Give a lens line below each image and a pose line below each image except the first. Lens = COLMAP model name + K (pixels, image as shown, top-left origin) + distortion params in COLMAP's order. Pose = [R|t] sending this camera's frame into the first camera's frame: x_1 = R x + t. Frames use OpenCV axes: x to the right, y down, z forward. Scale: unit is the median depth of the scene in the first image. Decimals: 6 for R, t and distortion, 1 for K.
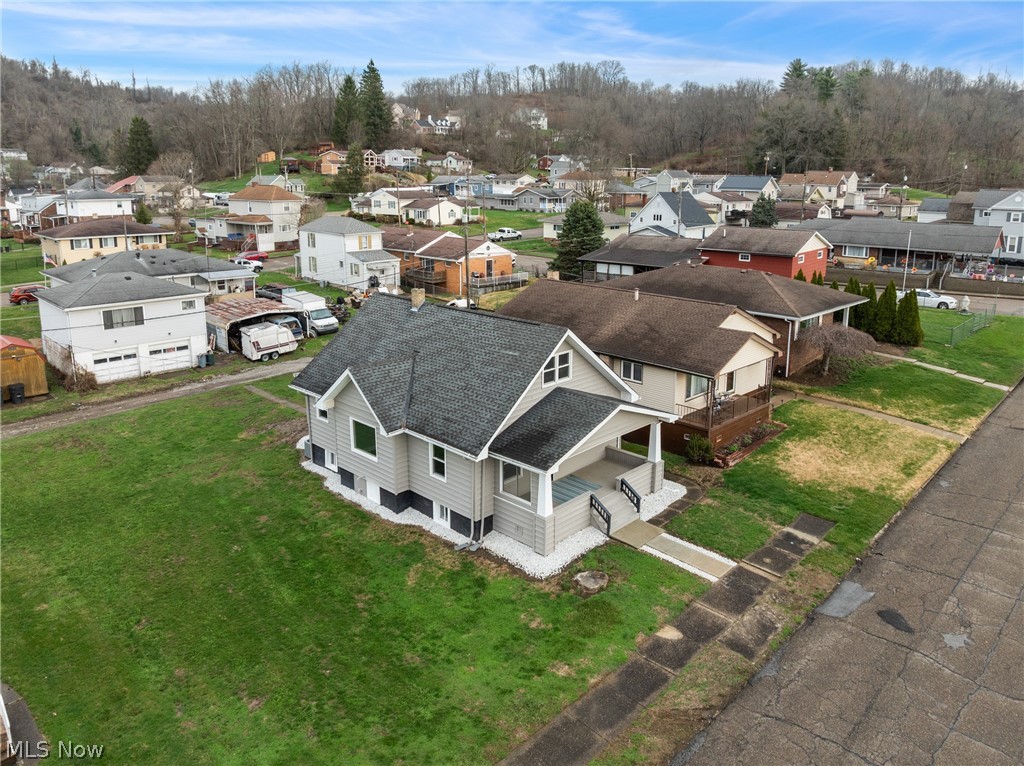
lens RADIAL K [[725.1, 0, 518.3], [0, 725.1, 386.9], [0, 0, 1]] dist [-0.063273, 0.030217]
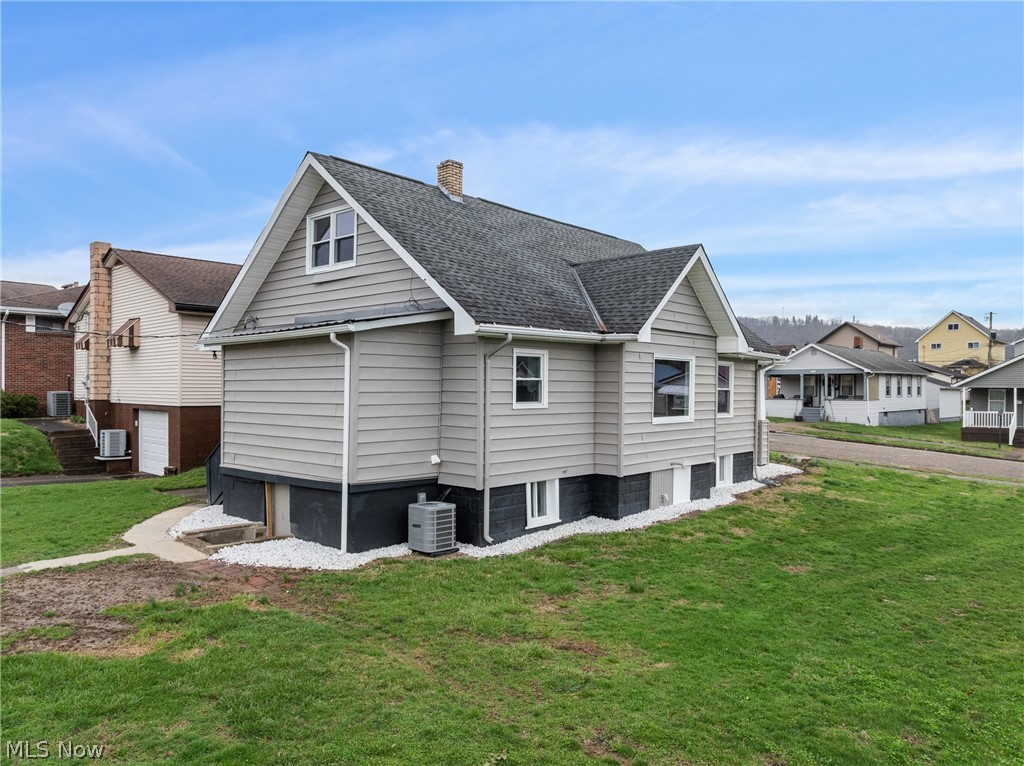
lens RADIAL K [[725.1, 0, 518.3], [0, 725.1, 386.9], [0, 0, 1]] dist [-0.063273, 0.030217]
pose [[-0.037078, -0.001403, 0.999311, -0.813894], [0.277532, 0.960646, 0.011646, 0.035389], [-0.960001, 0.277772, -0.035229, 1.216208]]
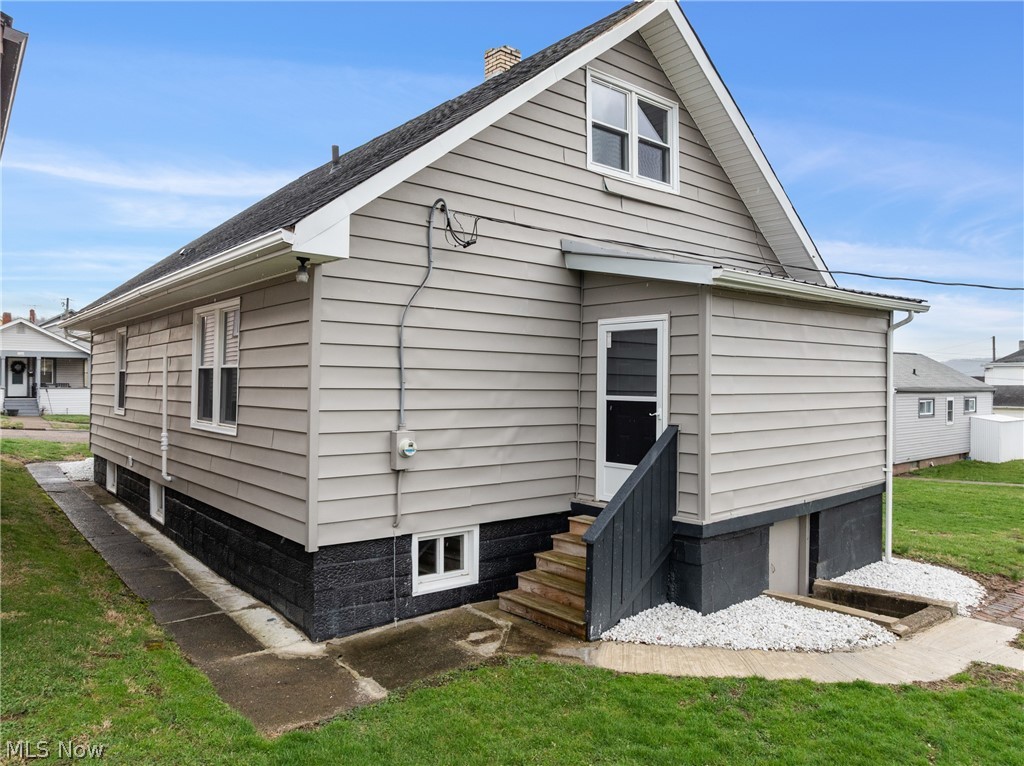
lens RADIAL K [[725.1, 0, 518.3], [0, 725.1, 386.9], [0, 0, 1]] dist [-0.063273, 0.030217]
pose [[-0.993770, -0.011690, 0.110839, -0.232833], [0.020581, 0.958137, 0.285571, -0.091670], [-0.109537, 0.286073, -0.951926, 1.676680]]
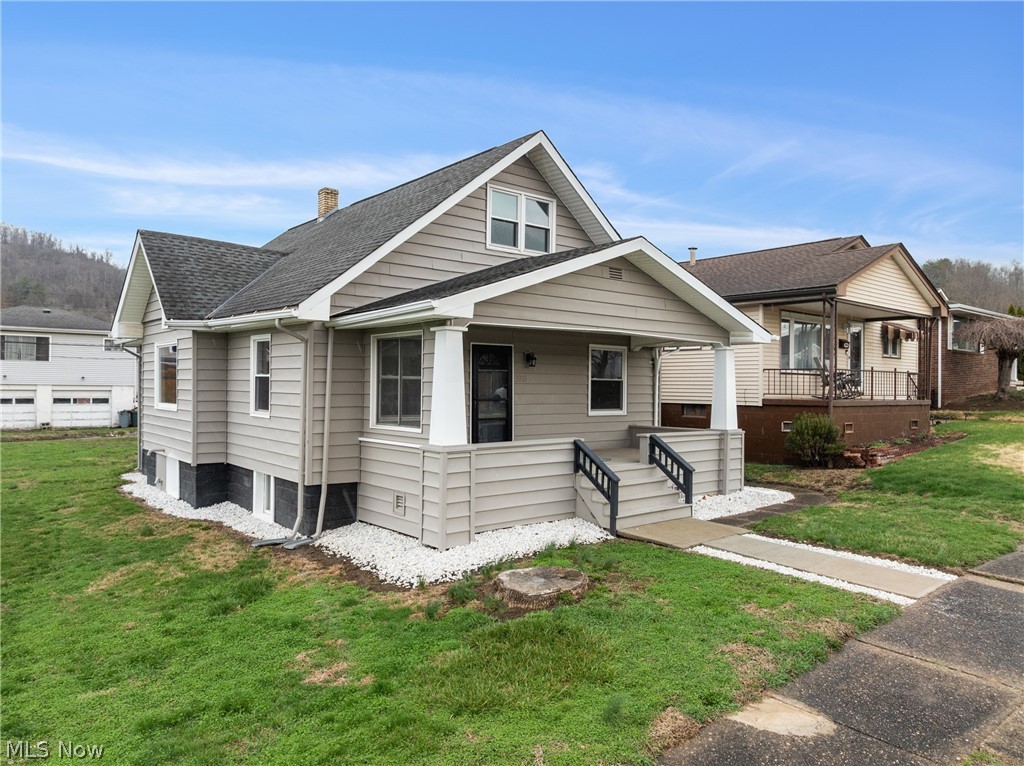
lens RADIAL K [[725.1, 0, 518.3], [0, 725.1, 386.9], [0, 0, 1]] dist [-0.063273, 0.030217]
pose [[0.994136, 0.003497, -0.108085, 0.112154], [-0.034088, 0.958655, -0.282521, 0.240111], [0.102628, 0.284549, 0.953152, 0.557397]]
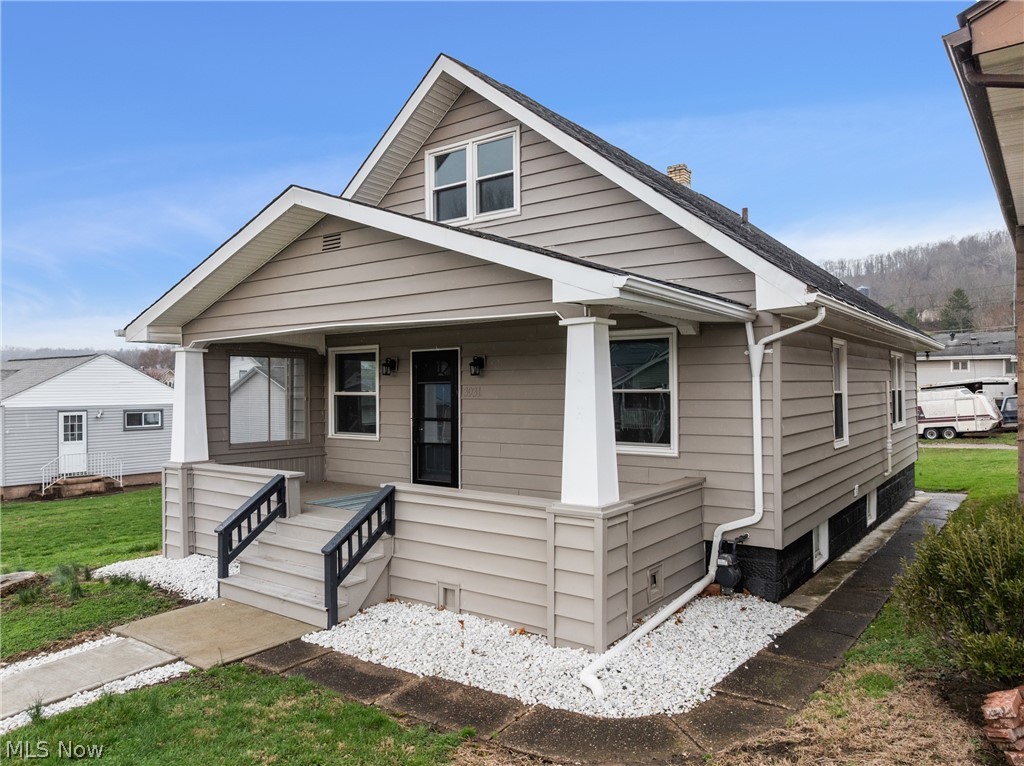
lens RADIAL K [[725.1, 0, 518.3], [0, 725.1, 386.9], [0, 0, 1]] dist [-0.063273, 0.030217]
pose [[0.129706, -0.007981, -0.991520, 0.445880], [-0.274797, 0.960510, -0.043679, 0.092037], [0.952713, 0.278132, 0.122390, 1.035793]]
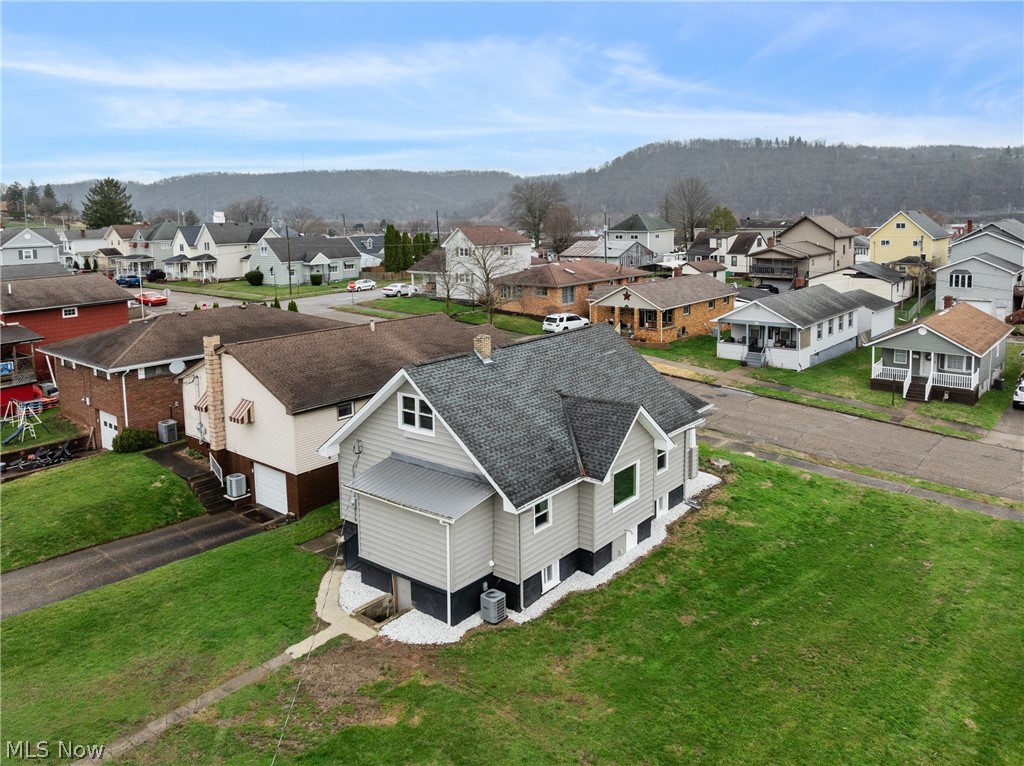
lens RADIAL K [[758.1, 0, 533.4], [0, 758.1, 285.2], [0, 0, 1]] dist [-0.025061, -0.026181]
pose [[-0.091983, -0.096971, 0.991028, -1.196617], [0.297560, 0.947095, 0.120291, -0.332862], [-0.950262, 0.305955, -0.058262, 1.169237]]
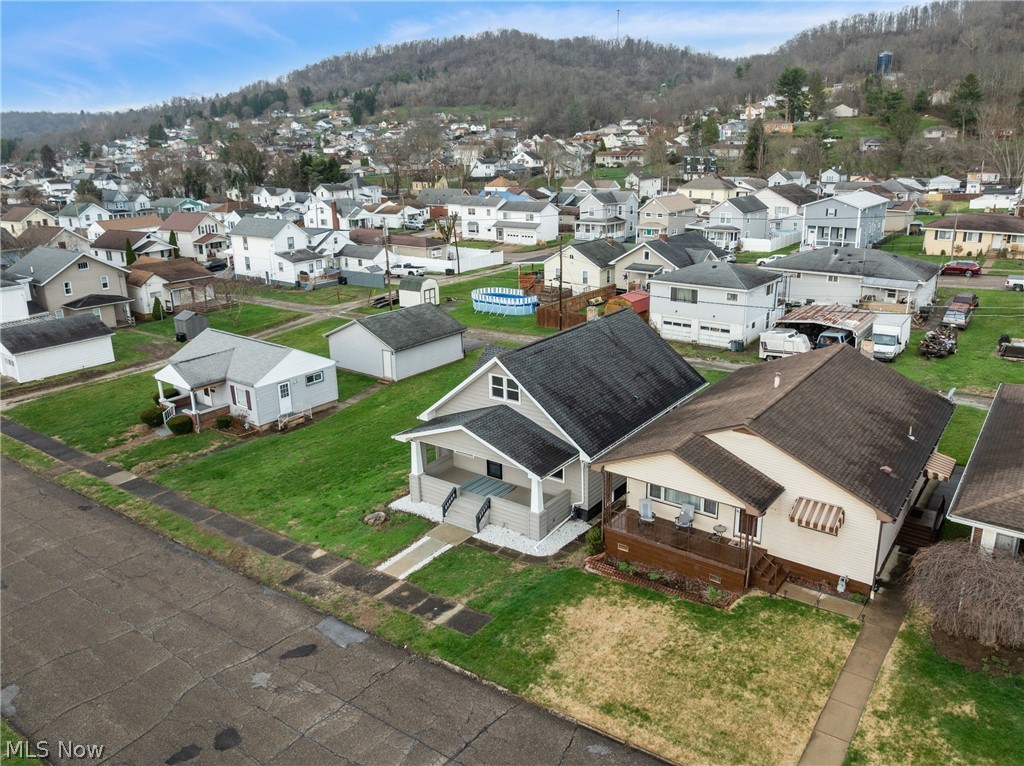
lens RADIAL K [[751.0, 0, 537.2], [0, 751.0, 381.2], [0, 0, 1]] dist [-0.037105, -0.003517]
pose [[0.151985, 0.291549, -0.944404, 1.245549], [-0.267684, 0.931937, 0.244621, -0.358220], [0.951444, 0.215623, 0.219683, 0.801583]]
